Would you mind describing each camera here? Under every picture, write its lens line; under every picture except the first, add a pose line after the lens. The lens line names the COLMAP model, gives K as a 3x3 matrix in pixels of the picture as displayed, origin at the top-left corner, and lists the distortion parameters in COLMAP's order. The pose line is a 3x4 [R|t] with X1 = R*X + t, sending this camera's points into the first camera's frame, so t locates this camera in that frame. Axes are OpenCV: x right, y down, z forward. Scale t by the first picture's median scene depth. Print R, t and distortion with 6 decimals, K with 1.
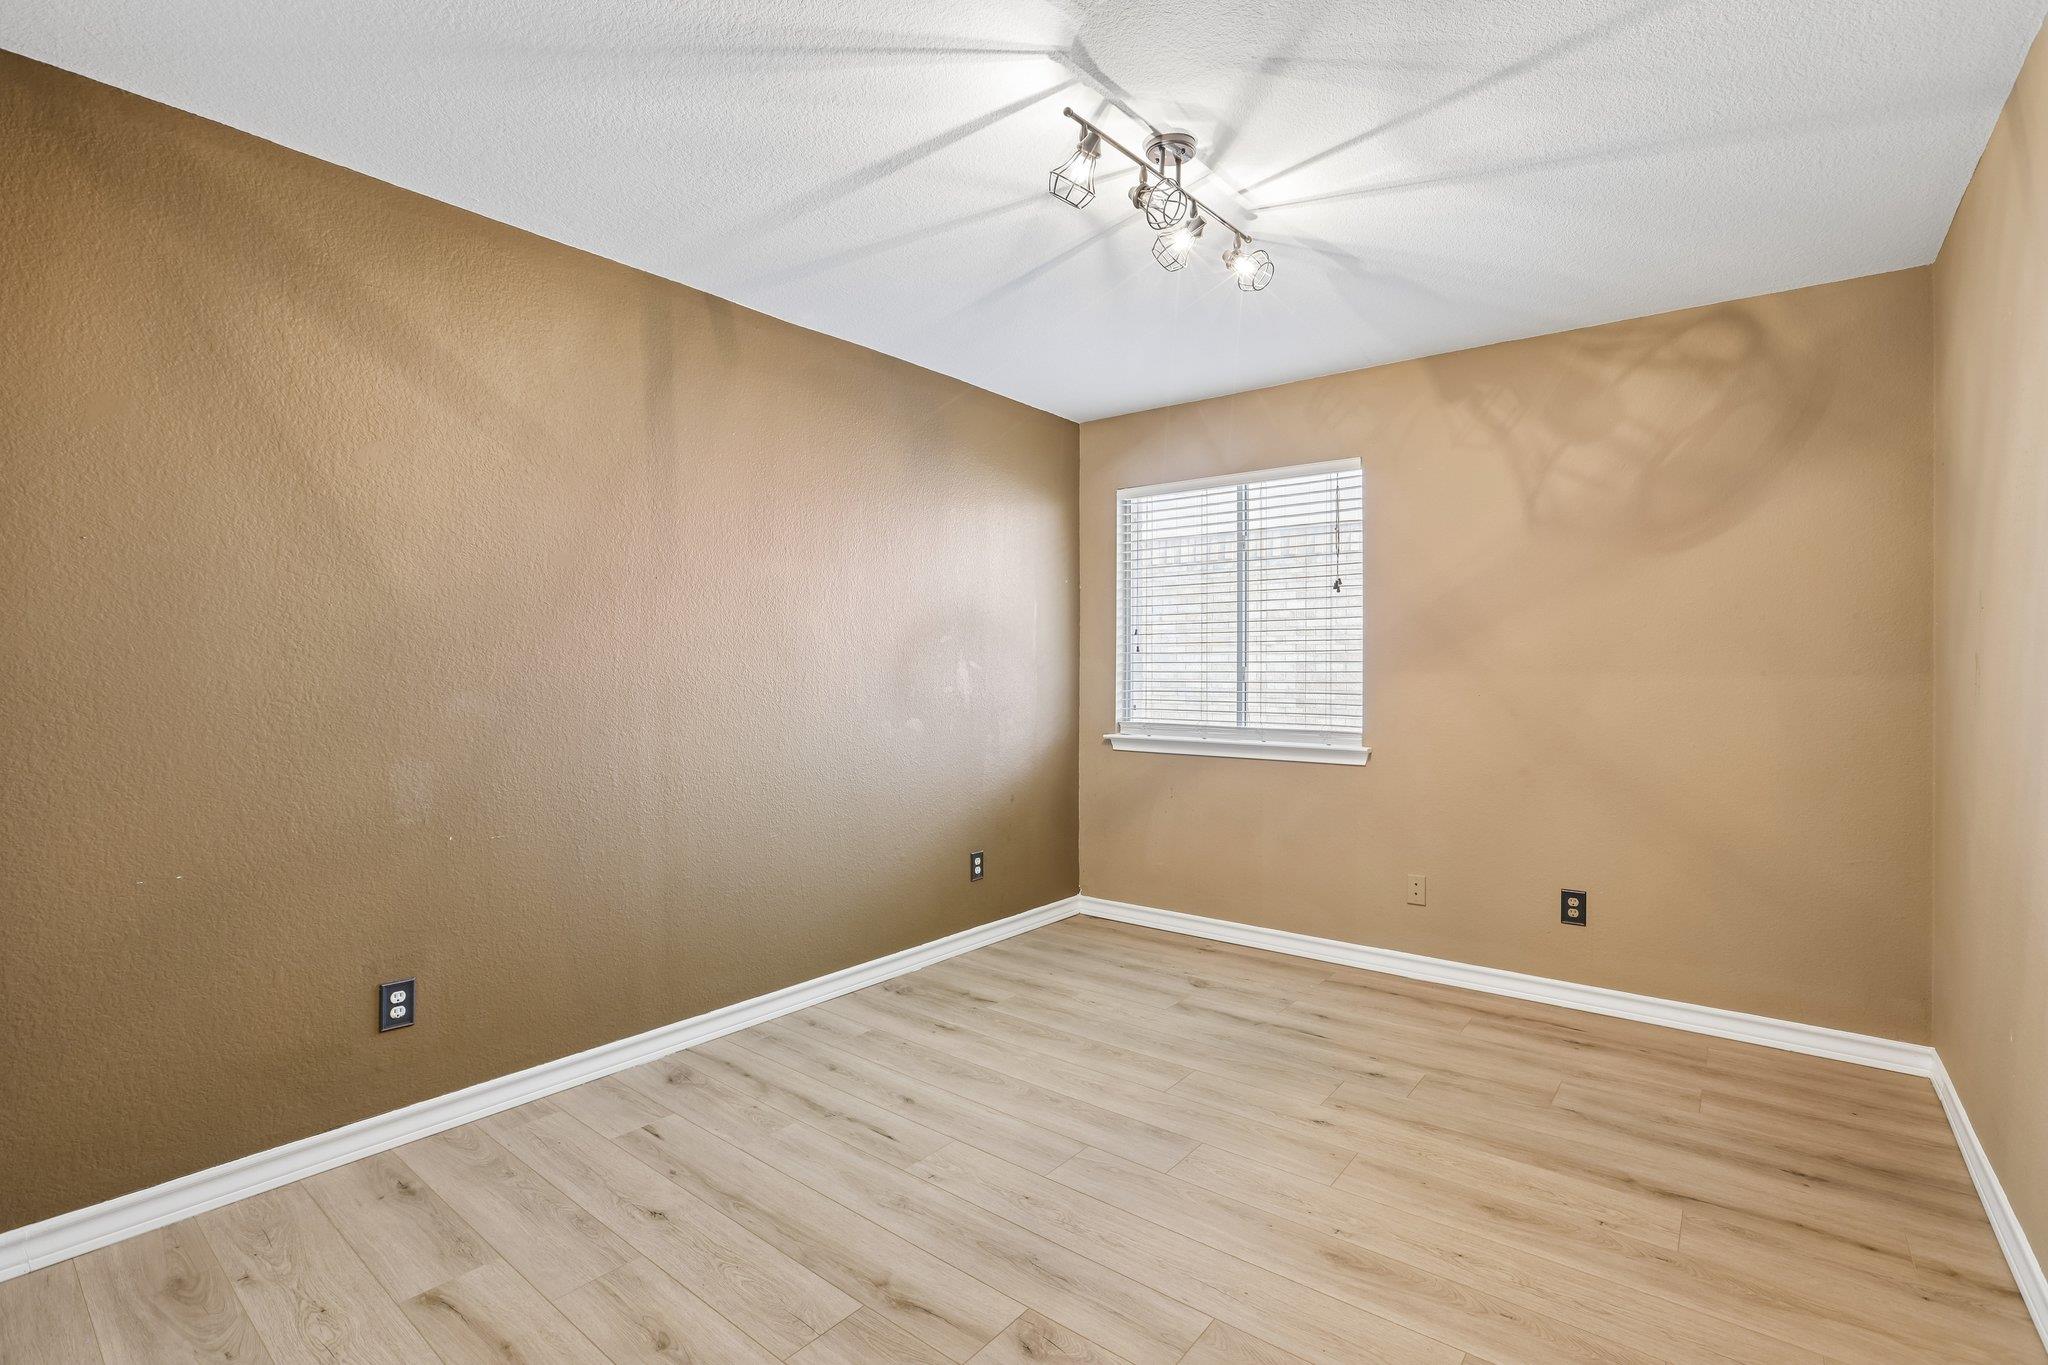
lens RADIAL K [[930.8, 0, 1020.8], [0, 930.8, 673.3], [0, 0, 1]] dist [-0.047458, 0.010058]
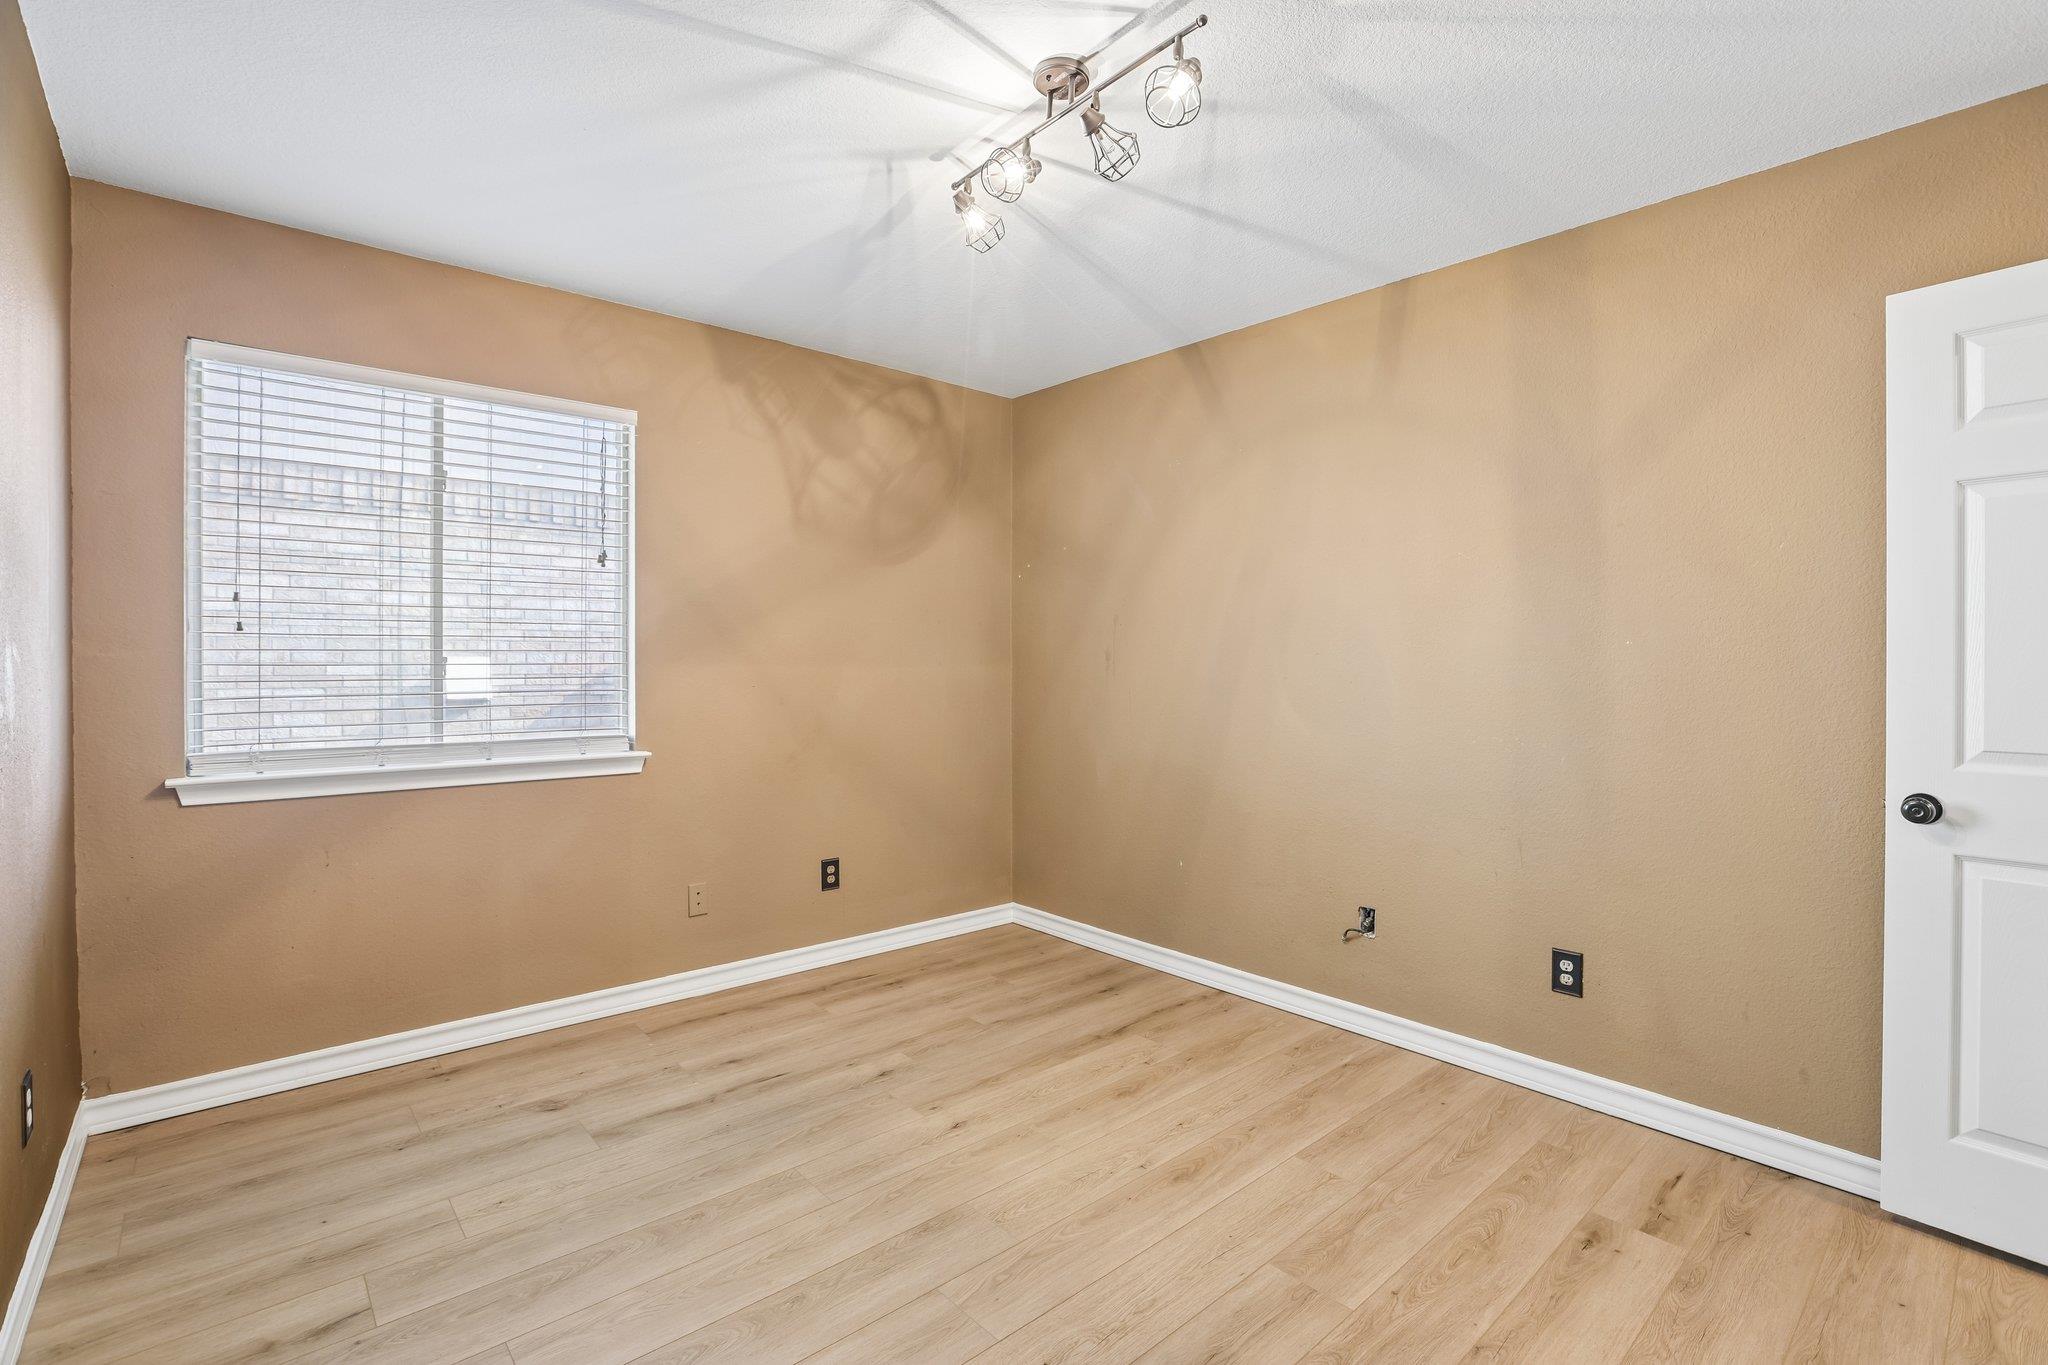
lens RADIAL K [[930.8, 0, 1036.4], [0, 930.8, 665.7], [0, 0, 1]] dist [-0.047458, 0.010058]
pose [[0.169430, -0.008858, 0.985502, -0.485775], [0.003507, 0.999959, 0.008385, -0.006004], [-0.985536, 0.002036, 0.169454, 0.588002]]
